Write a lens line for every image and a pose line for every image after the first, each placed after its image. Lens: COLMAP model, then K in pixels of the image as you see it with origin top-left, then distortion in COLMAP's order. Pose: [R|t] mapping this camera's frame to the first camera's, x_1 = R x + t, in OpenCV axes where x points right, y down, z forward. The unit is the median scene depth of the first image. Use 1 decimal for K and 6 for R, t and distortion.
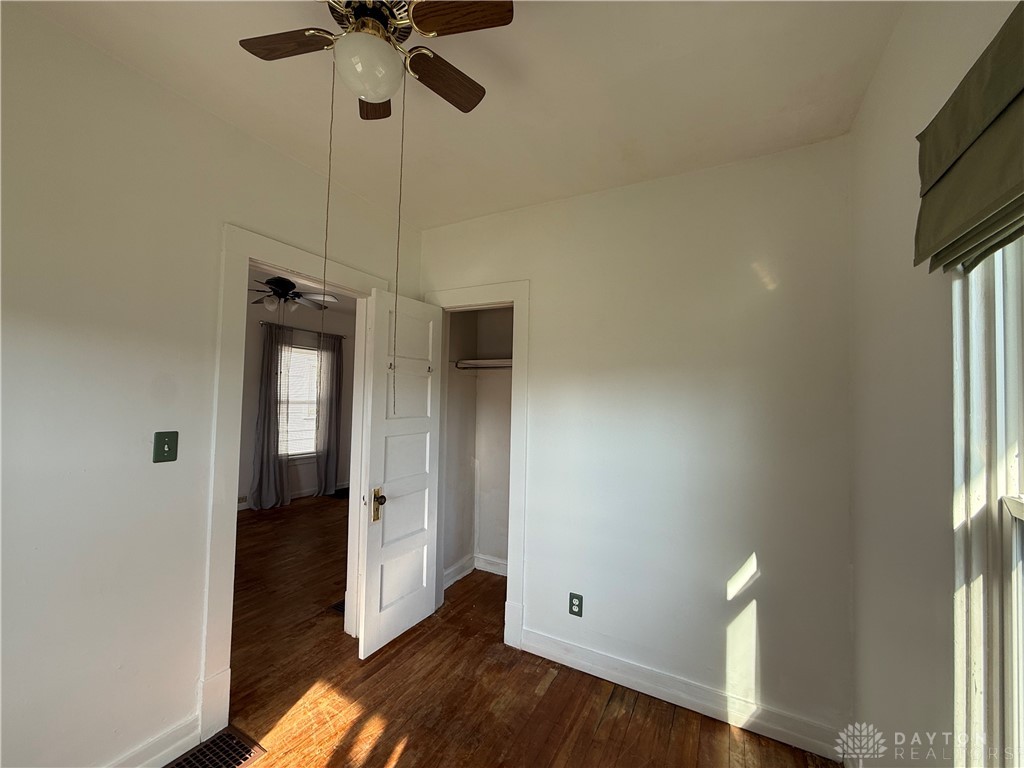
lens RADIAL K [[409.8, 0, 512.3], [0, 409.8, 385.0], [0, 0, 1]] dist [-0.001122, 0.000341]
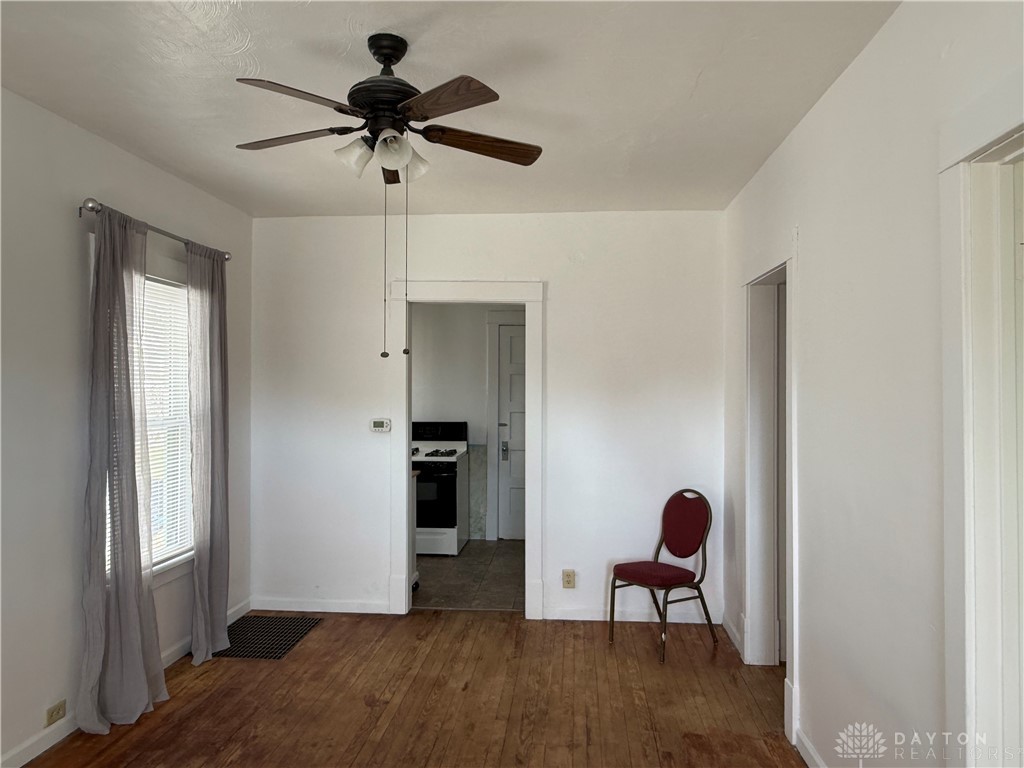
lens RADIAL K [[724.9, 0, 514.4], [0, 724.9, 385.1], [0, 0, 1]] dist [0.049914, -0.044280]
pose [[0.914087, -0.024536, 0.404775, -1.650280], [0.010305, 0.999251, 0.037298, -0.052399], [-0.405387, -0.029922, 0.913655, 0.844902]]
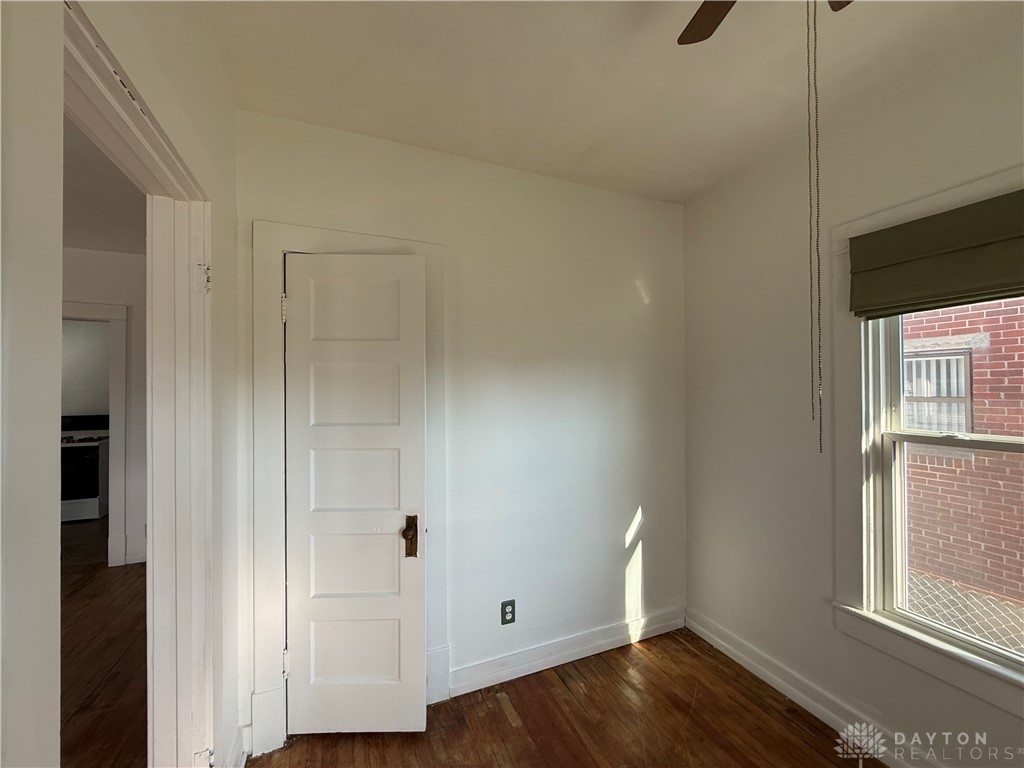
lens RADIAL K [[409.8, 0, 513.4], [0, 409.8, 386.7], [0, 0, 1]] dist [-0.001122, 0.000341]
pose [[0.620188, -0.022084, 0.784142, -0.651416], [-0.005734, 0.999449, 0.032683, -0.006387], [-0.784432, -0.024766, 0.619720, 0.502019]]
